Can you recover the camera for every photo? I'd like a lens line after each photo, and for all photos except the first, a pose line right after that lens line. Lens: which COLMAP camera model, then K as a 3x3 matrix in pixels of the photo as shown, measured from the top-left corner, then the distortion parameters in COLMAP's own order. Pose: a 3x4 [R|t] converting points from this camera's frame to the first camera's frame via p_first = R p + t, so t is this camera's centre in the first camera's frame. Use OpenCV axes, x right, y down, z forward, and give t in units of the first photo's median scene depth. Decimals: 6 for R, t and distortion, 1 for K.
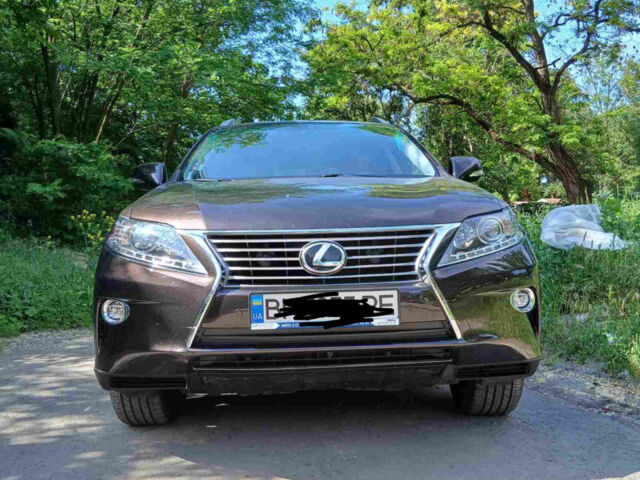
lens RADIAL K [[654.9, 0, 309.4], [0, 654.9, 238.9], [0, 0, 1]] dist [0.122387, -0.199039]
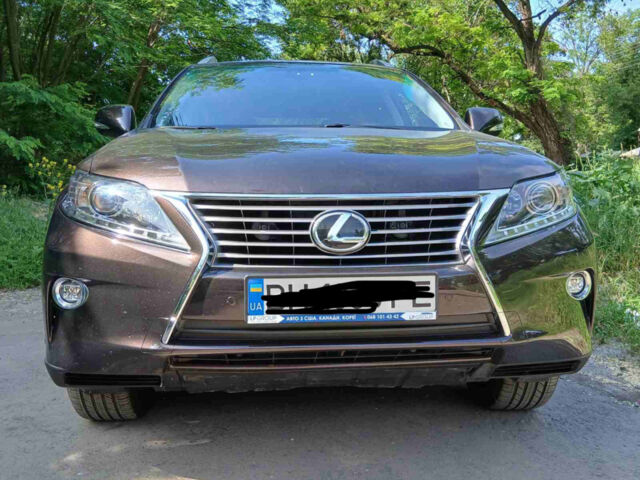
lens RADIAL K [[654.9, 0, 309.4], [0, 654.9, 238.9], [0, 0, 1]] dist [0.122387, -0.199039]
pose [[0.998772, 0.017813, 0.046239, -0.039082], [-0.021117, 0.997183, 0.071971, -0.013653], [-0.044827, -0.072859, 0.996334, 0.170831]]
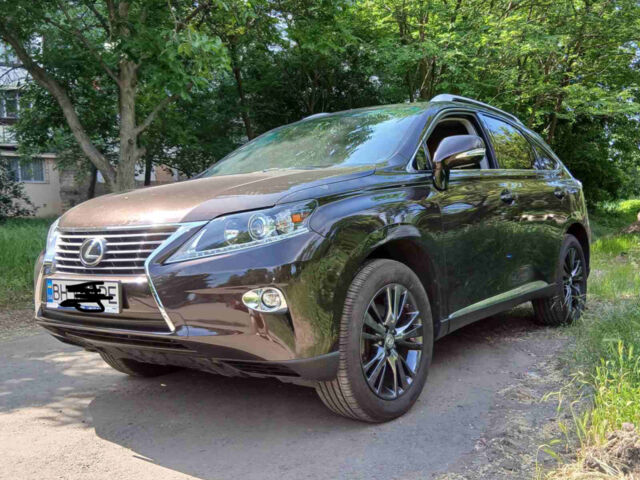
lens RADIAL K [[654.9, 0, 309.4], [0, 654.9, 238.9], [0, 0, 1]] dist [0.122387, -0.199039]
pose [[0.767399, 0.019187, -0.640883, 0.829758], [0.008947, 0.999134, 0.040627, -0.030153], [0.641108, -0.036911, 0.766563, 0.252012]]
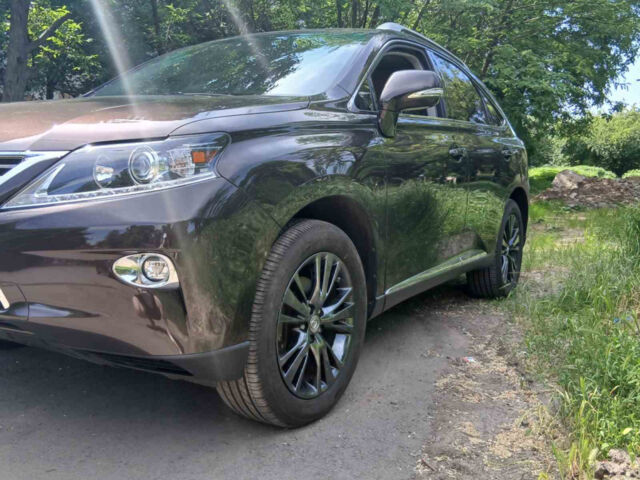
lens RADIAL K [[654.9, 0, 309.4], [0, 654.9, 238.9], [0, 0, 1]] dist [0.122387, -0.199039]
pose [[0.838387, 0.110264, -0.533807, 0.688814], [-0.058326, 0.991851, 0.113272, -0.022507], [0.541946, -0.063831, 0.837986, 0.436072]]
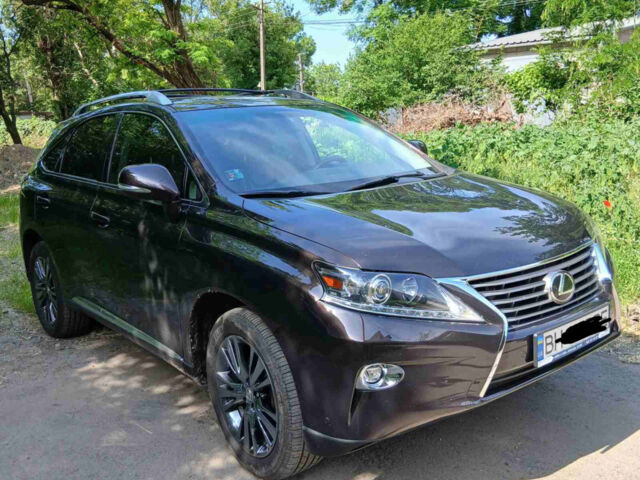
lens RADIAL K [[651.3, 0, 308.4], [0, 651.3, 239.0], [0, 0, 1]] dist [0.127299, -0.203962]
pose [[0.805518, -0.134209, 0.577173, -0.713148], [0.048393, 0.985660, 0.161654, -0.187093], [-0.590592, -0.102284, 0.800462, 0.286348]]
